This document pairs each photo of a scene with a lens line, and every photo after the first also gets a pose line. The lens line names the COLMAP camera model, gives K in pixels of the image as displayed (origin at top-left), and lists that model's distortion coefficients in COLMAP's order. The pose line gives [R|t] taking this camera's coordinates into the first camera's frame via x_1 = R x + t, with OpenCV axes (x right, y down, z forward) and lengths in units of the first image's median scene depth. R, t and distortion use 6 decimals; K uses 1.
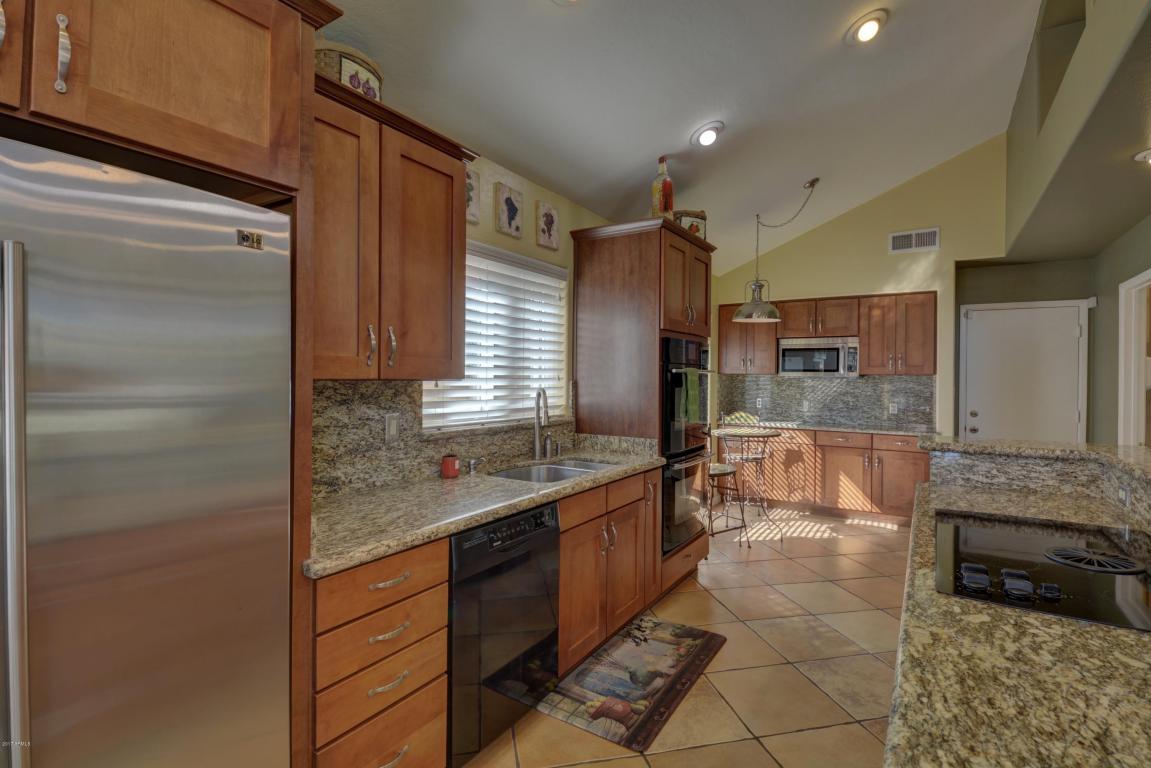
lens RADIAL K [[534.6, 0, 588.4], [0, 534.6, 377.2], [0, 0, 1]] dist [0.030501, -0.023814]
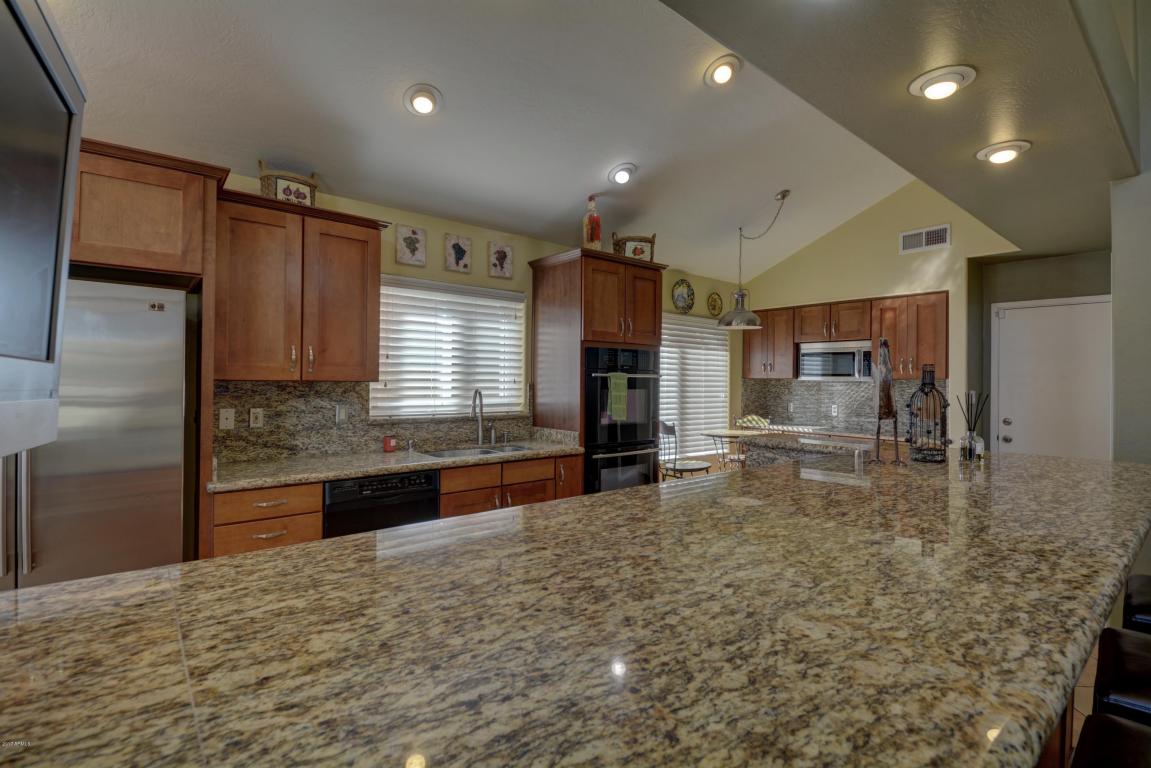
lens RADIAL K [[534.6, 0, 596.8], [0, 534.6, 378.9], [0, 0, 1]] dist [0.030501, -0.023814]
pose [[0.953901, 0.000169, -0.300121, 0.488124], [-0.002338, 0.999974, -0.006869, 0.004165], [0.300112, 0.007254, 0.953877, -0.123611]]
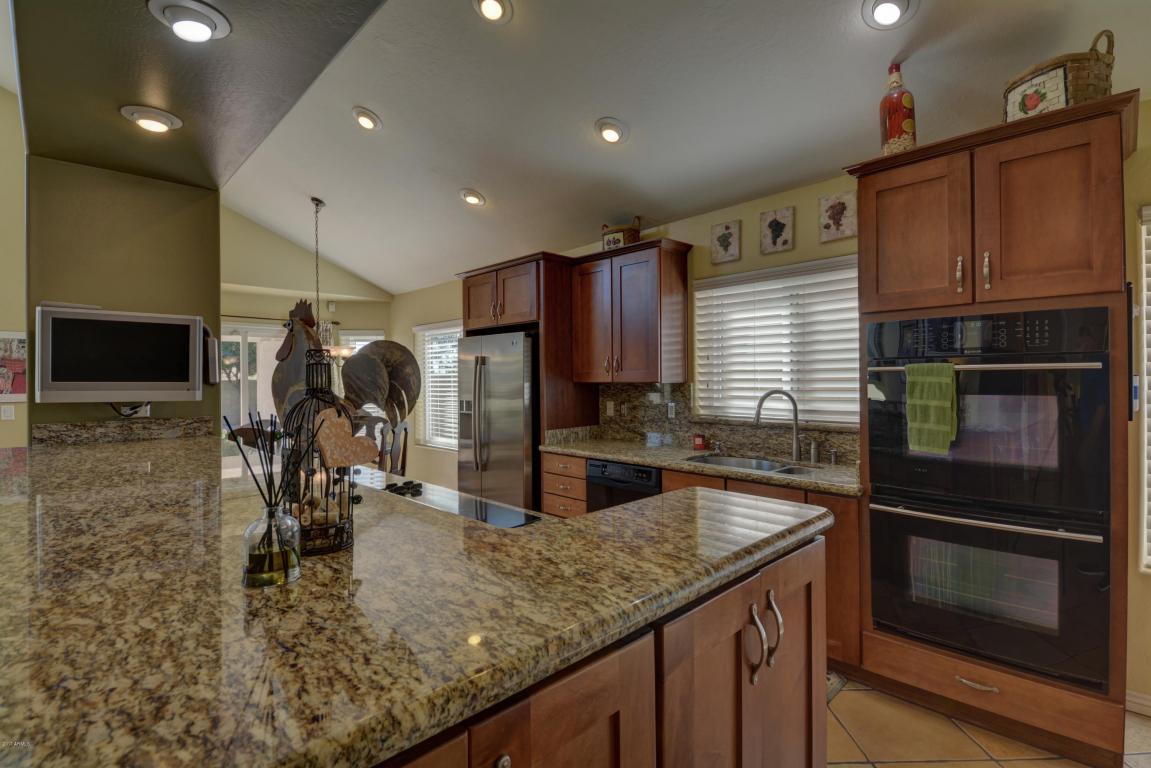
lens RADIAL K [[534.6, 0, 560.0], [0, 534.6, 379.4], [0, 0, 1]] dist [0.030501, -0.023814]
pose [[-0.249649, -0.005423, -0.968321, 0.897094], [0.008110, 0.999938, -0.007691, 0.003743], [0.968302, -0.009773, -0.249589, 0.720516]]
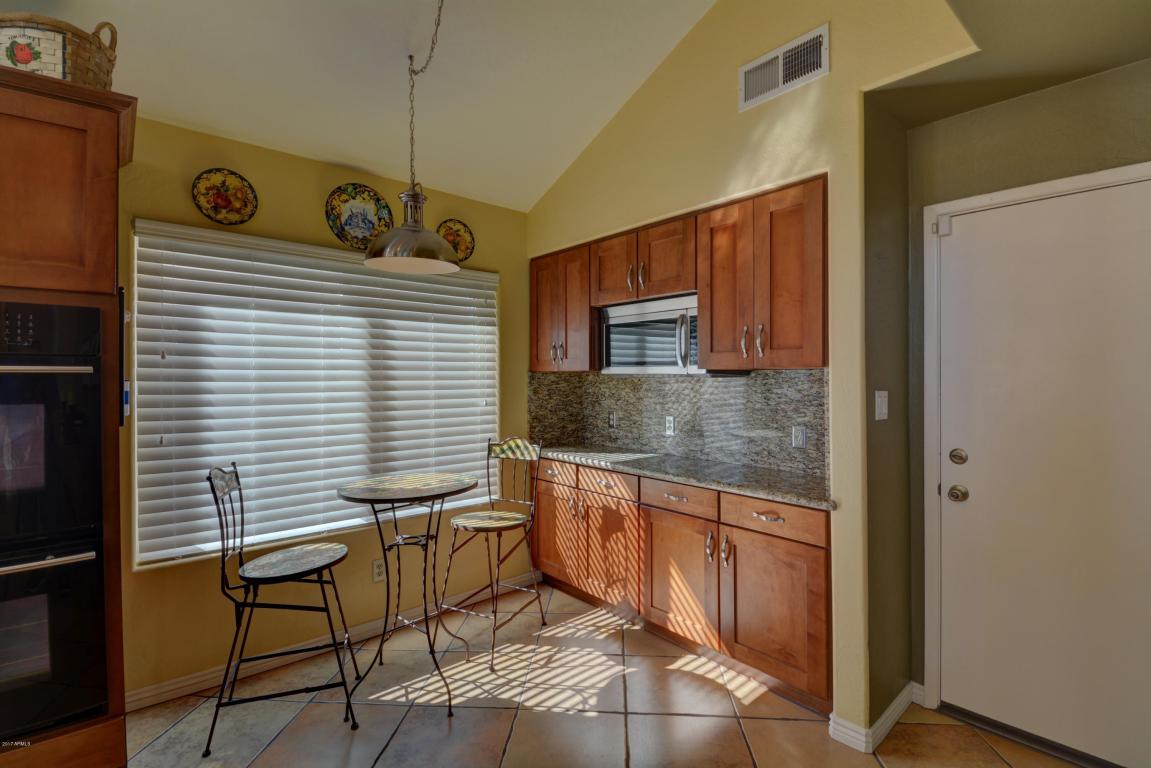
lens RADIAL K [[534.6, 0, 595.8], [0, 534.6, 378.4], [0, 0, 1]] dist [0.030501, -0.023814]
pose [[0.958656, -0.011156, -0.284348, 0.840690], [0.011459, 0.999934, -0.000596, 0.003816], [0.284336, -0.002687, 0.958721, 0.757899]]
